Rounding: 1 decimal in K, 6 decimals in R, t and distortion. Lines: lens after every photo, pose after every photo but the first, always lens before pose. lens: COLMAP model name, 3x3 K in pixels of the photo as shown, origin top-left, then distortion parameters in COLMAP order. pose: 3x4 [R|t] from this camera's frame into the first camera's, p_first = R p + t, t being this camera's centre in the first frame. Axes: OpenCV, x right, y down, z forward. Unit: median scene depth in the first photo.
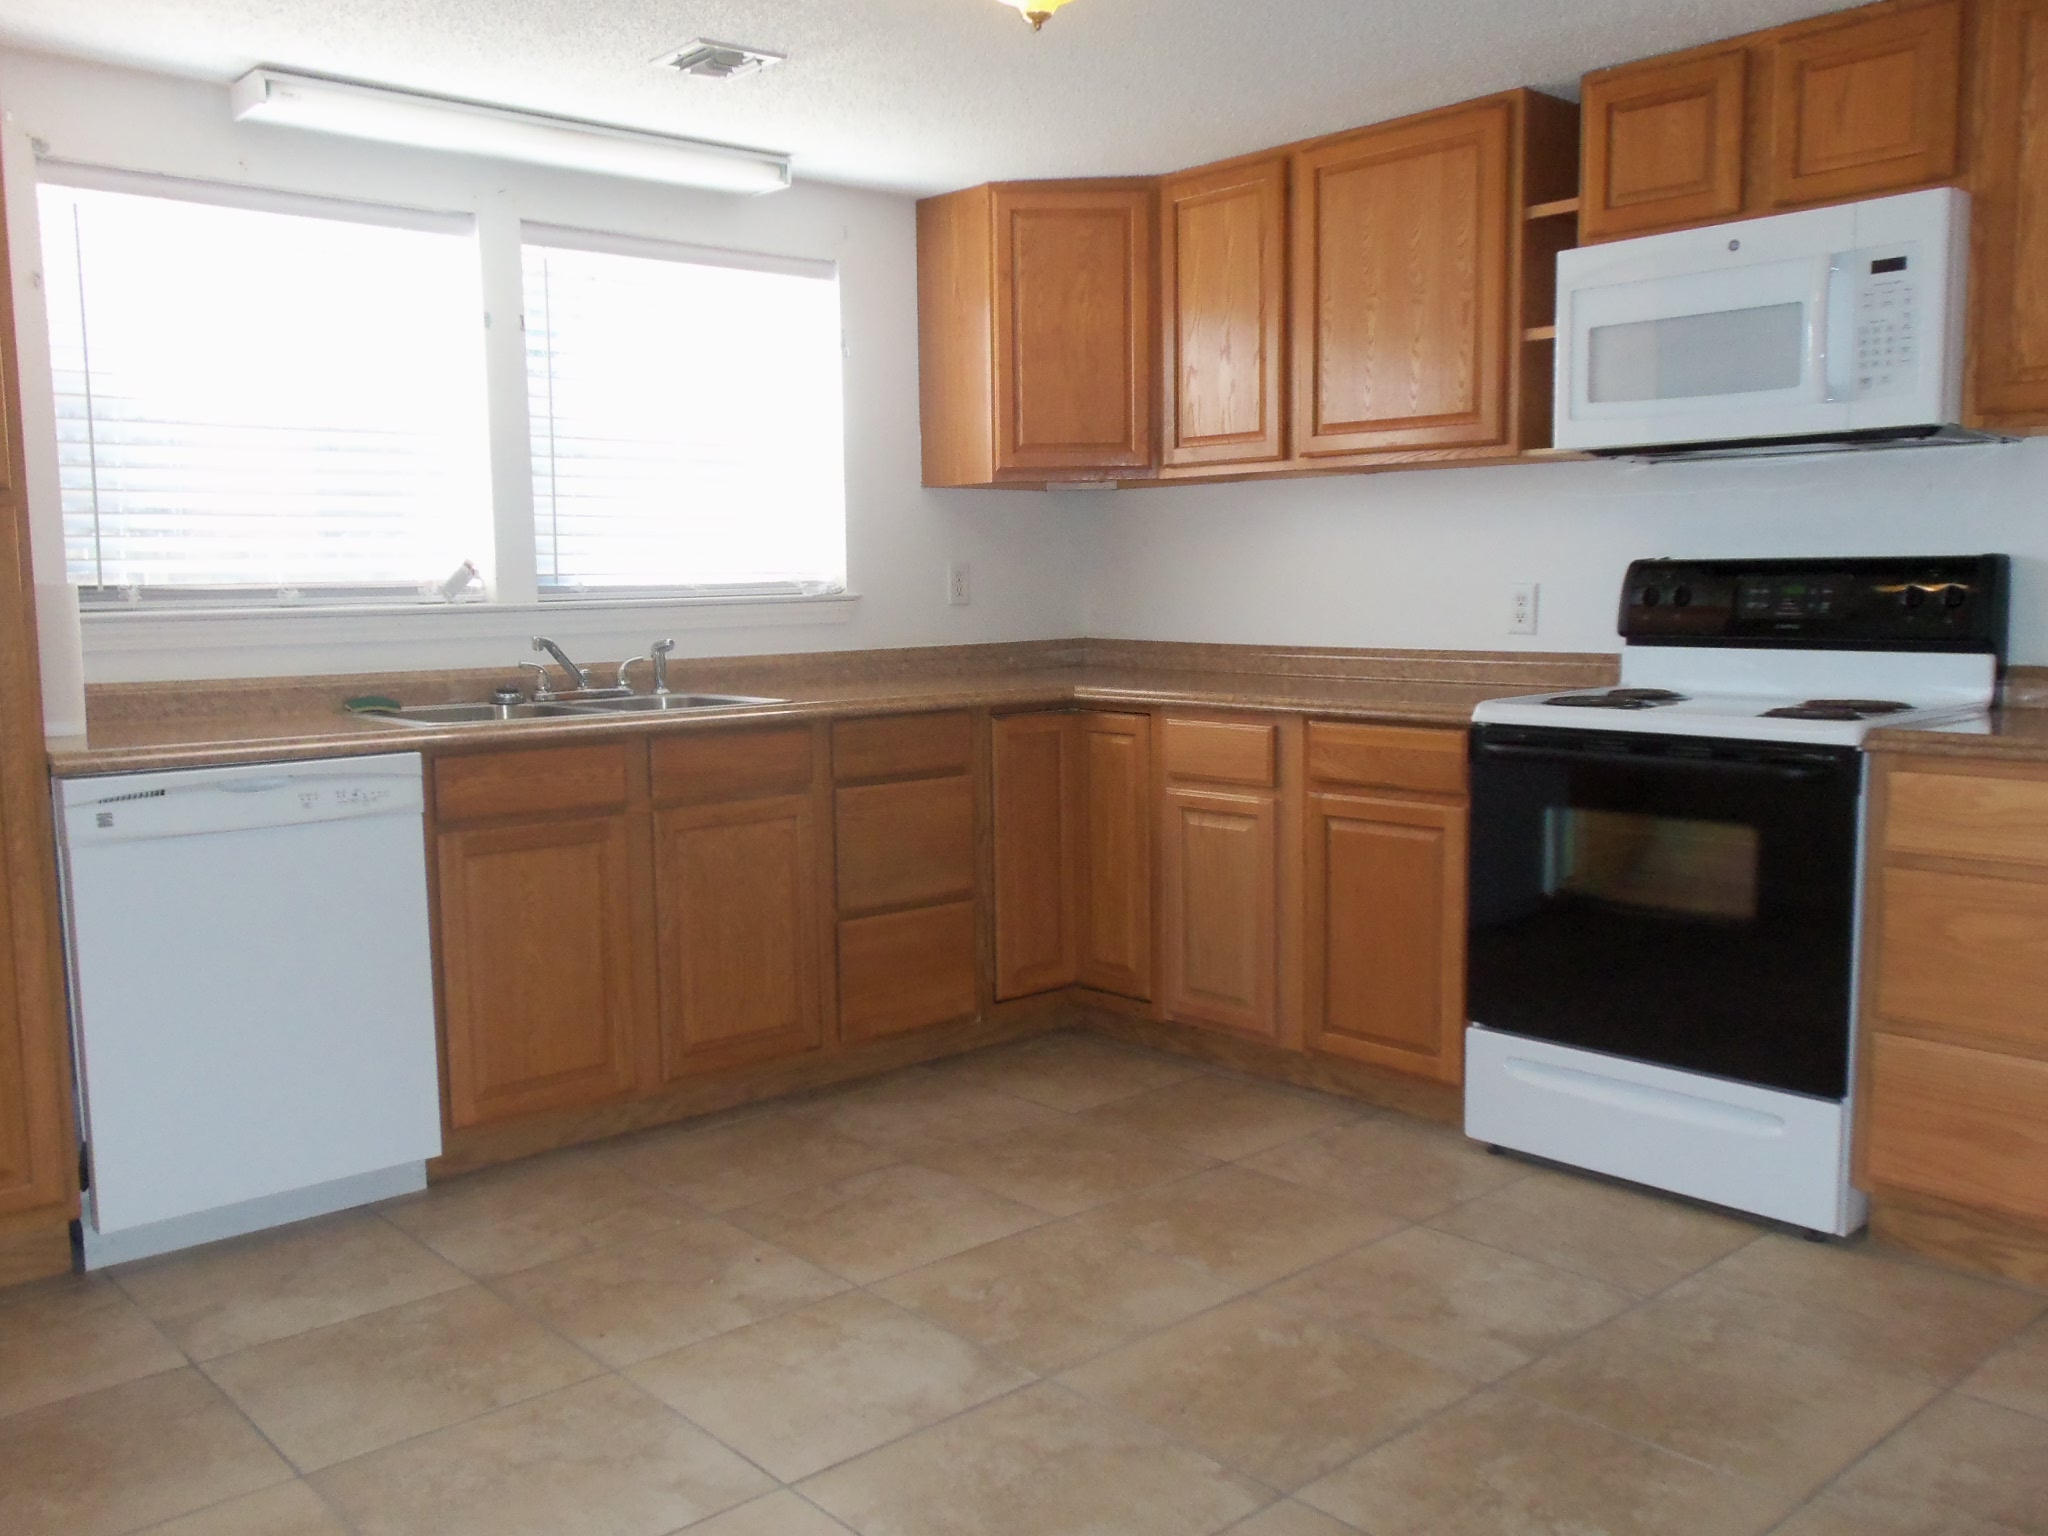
lens RADIAL K [[1763.7, 0, 1016.9], [0, 1763.7, 773.7], [0, 0, 1]] dist [-0.036688, 0.066974]
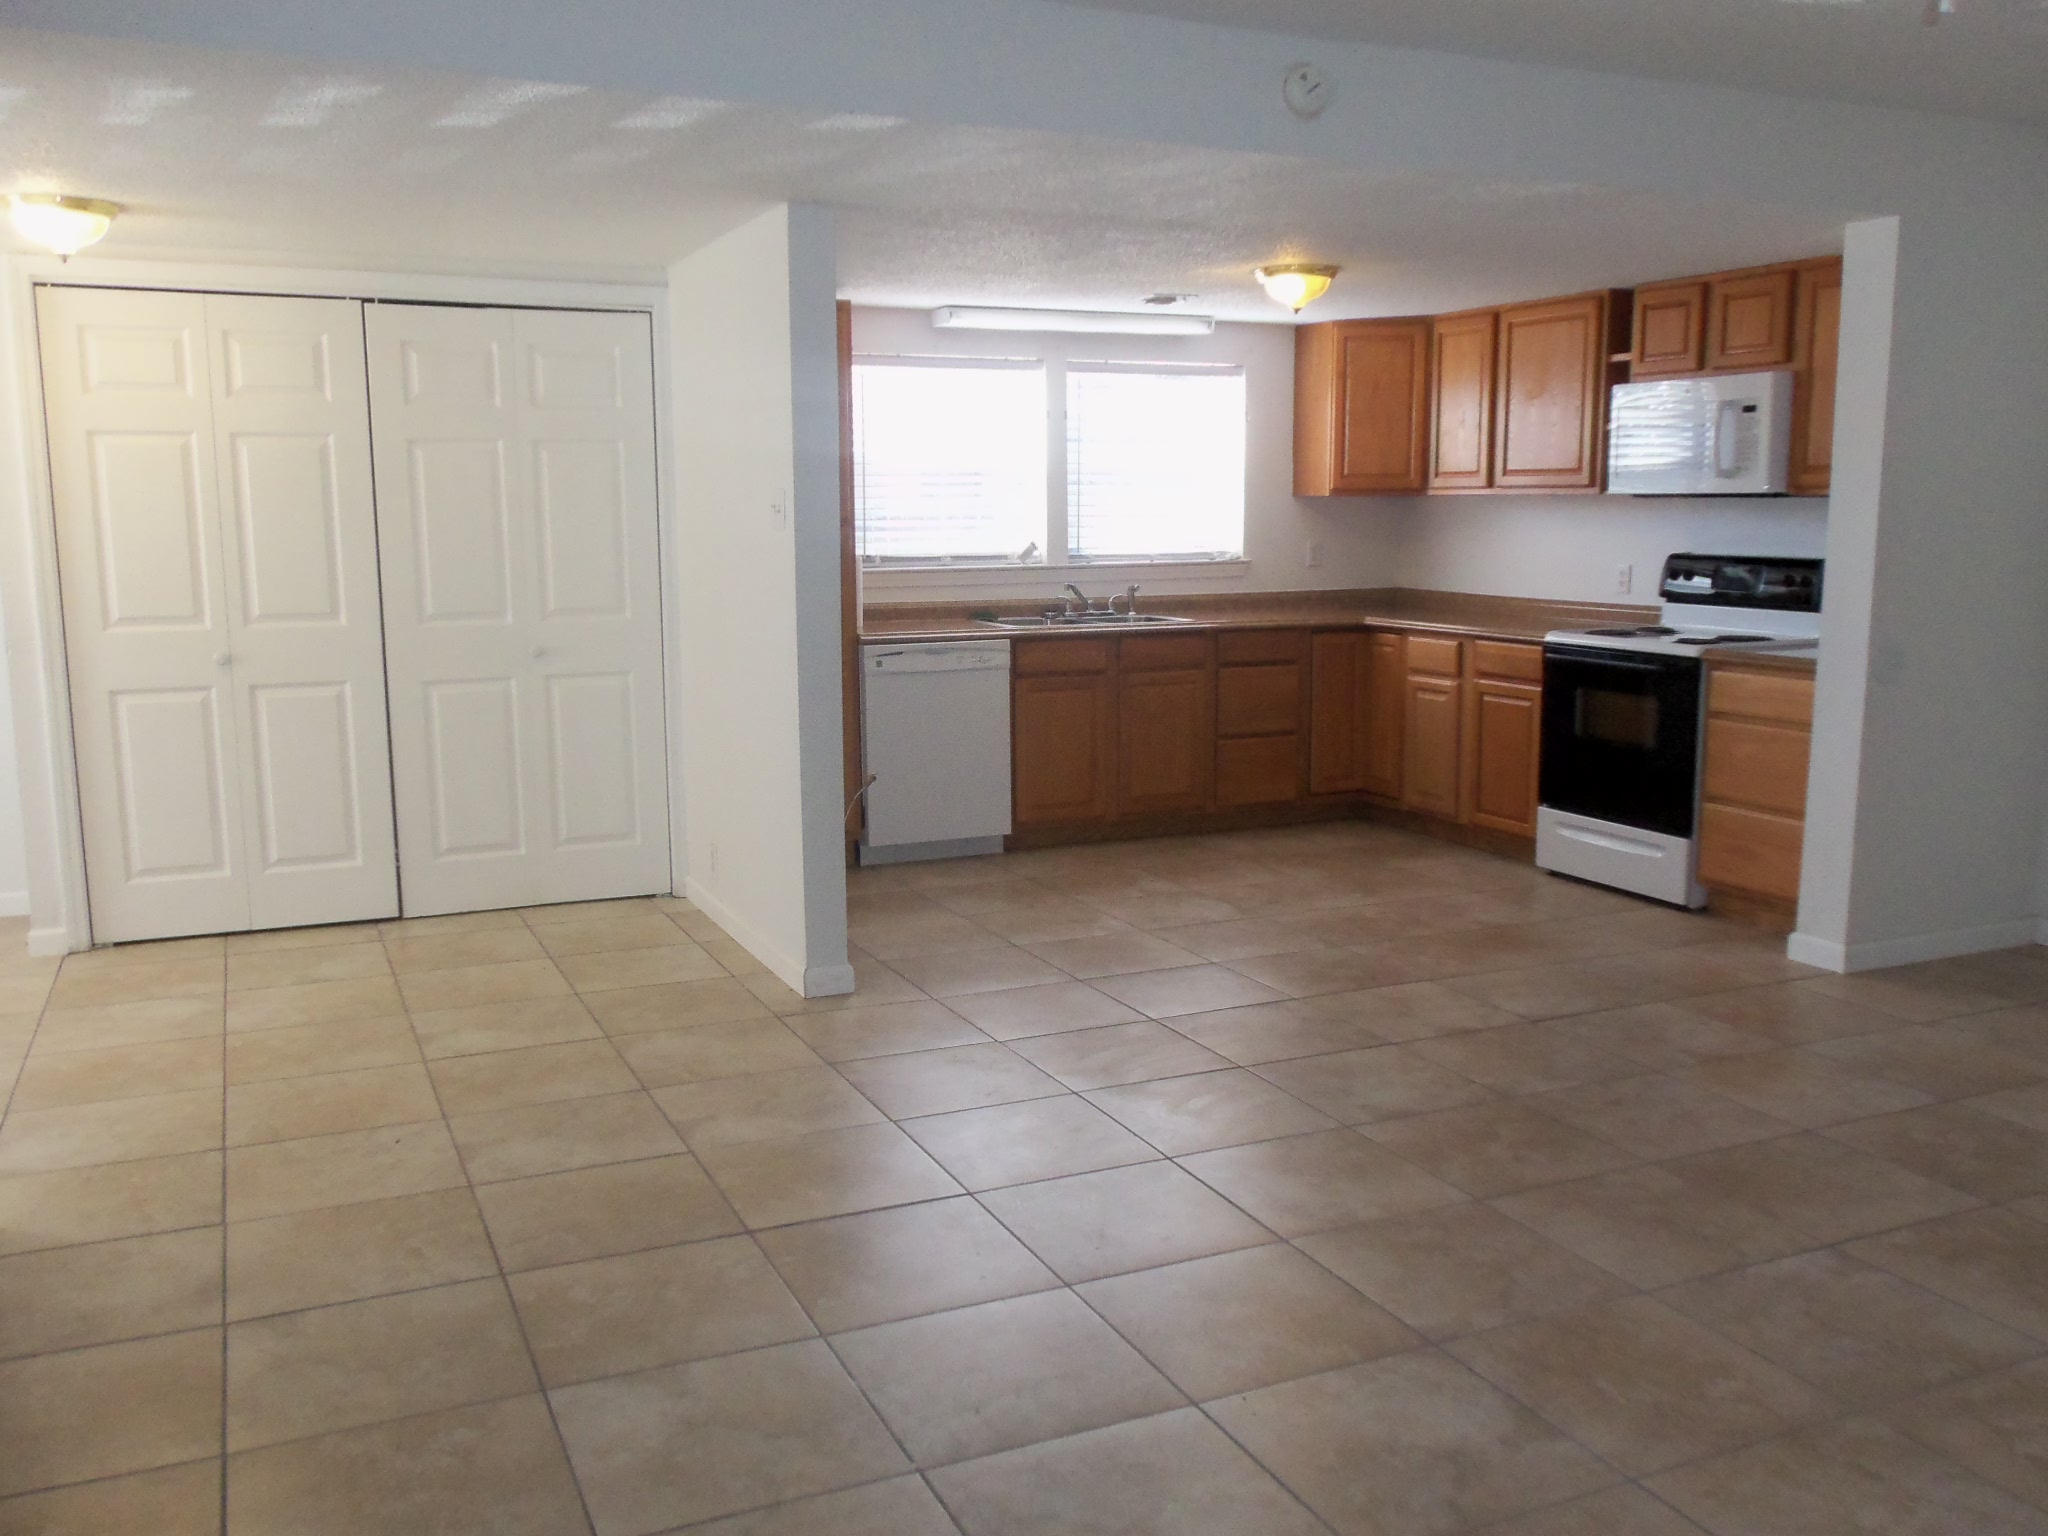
lens RADIAL K [[1724.0, 0, 1025.8], [0, 1724.0, 786.8], [0, 0, 1]] dist [-0.060494, 0.071257]
pose [[0.956947, 0.054189, -0.285160, 0.229473], [-0.039265, 0.997556, 0.057798, 0.036213], [0.287595, -0.044113, 0.956736, -0.809052]]
